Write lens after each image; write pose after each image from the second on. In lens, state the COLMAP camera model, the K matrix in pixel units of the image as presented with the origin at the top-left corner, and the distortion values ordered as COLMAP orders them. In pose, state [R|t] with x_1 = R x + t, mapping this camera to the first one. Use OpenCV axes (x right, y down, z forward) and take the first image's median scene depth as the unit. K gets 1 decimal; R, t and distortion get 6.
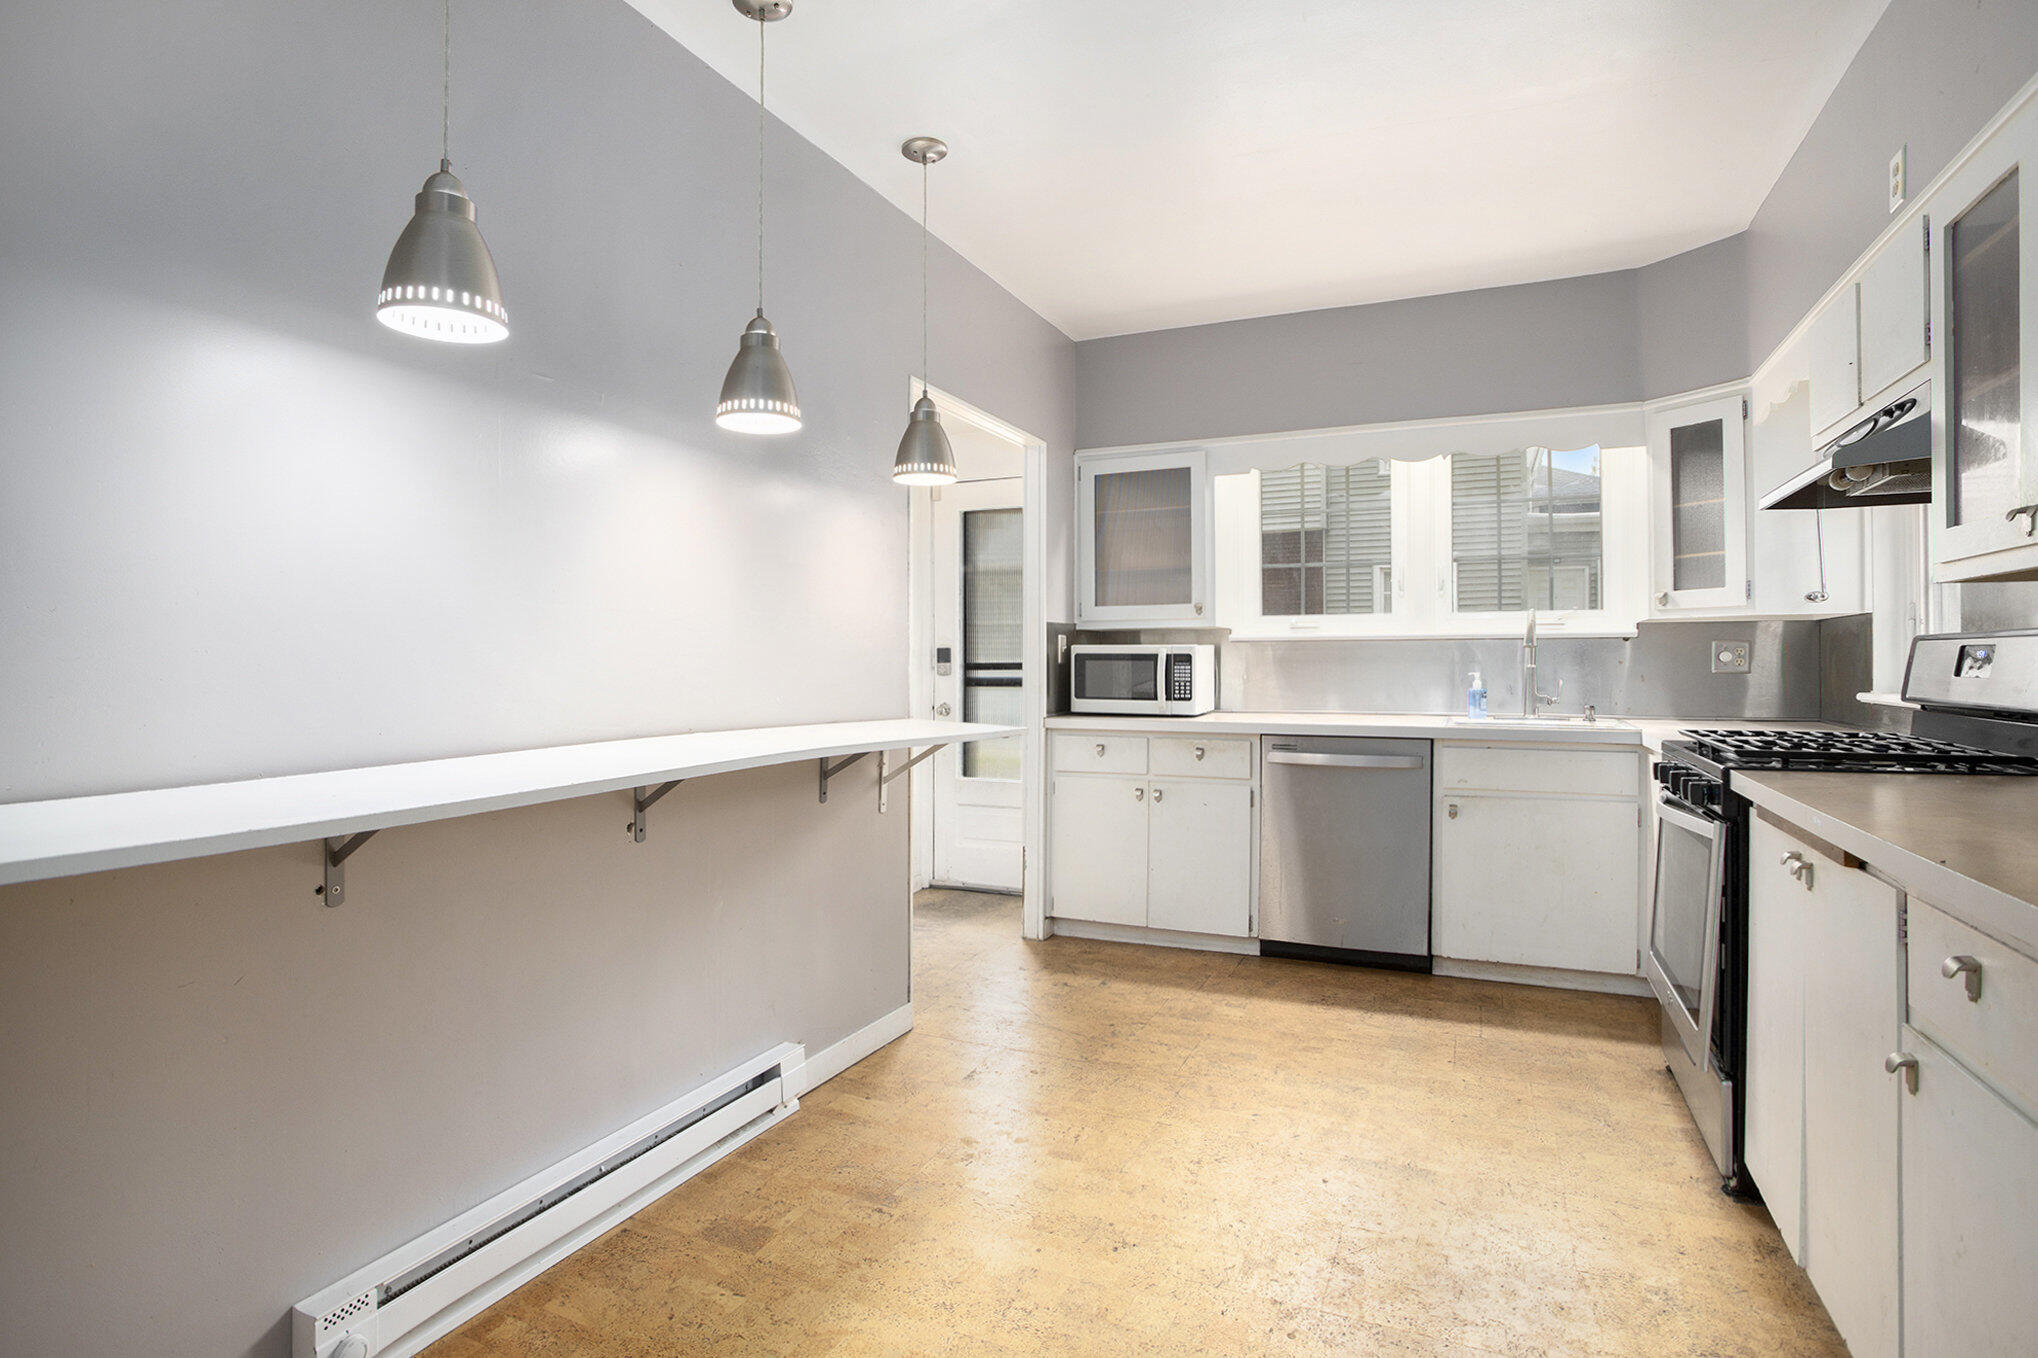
lens RADIAL K [[983.7, 0, 1020.8], [0, 983.7, 684.2], [0, 0, 1]] dist [-0.003508, 0.002380]
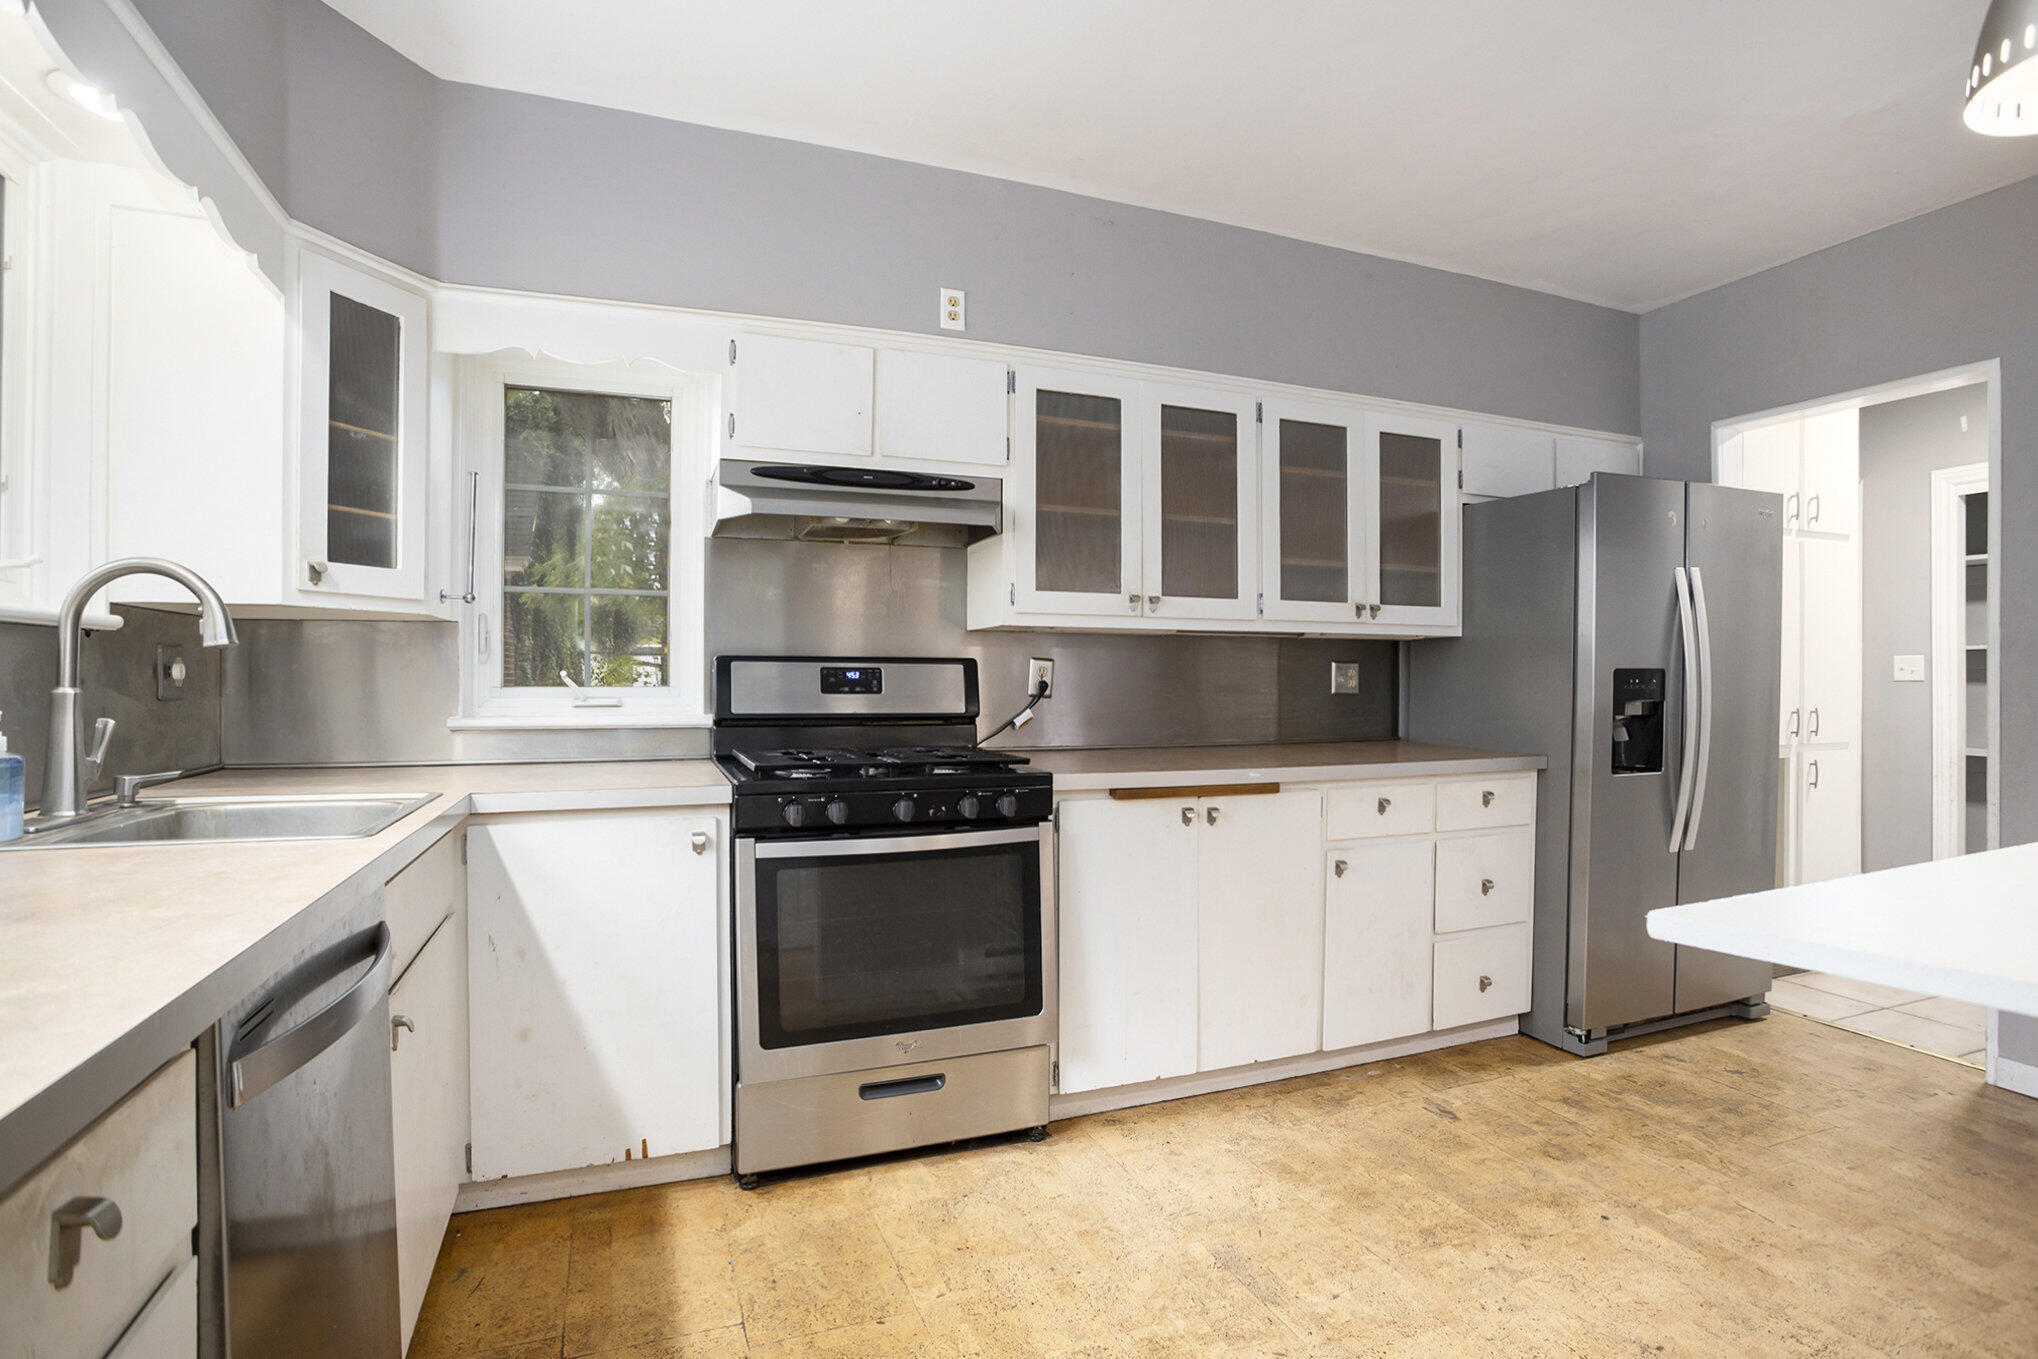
lens RADIAL K [[983.7, 0, 1015.9], [0, 983.7, 685.8], [0, 0, 1]] dist [-0.003508, 0.002380]
pose [[-0.732319, -0.005011, 0.680943, -0.065567], [-0.009265, 0.999954, -0.002606, -0.030374], [-0.680899, -0.008217, -0.732332, 1.583575]]
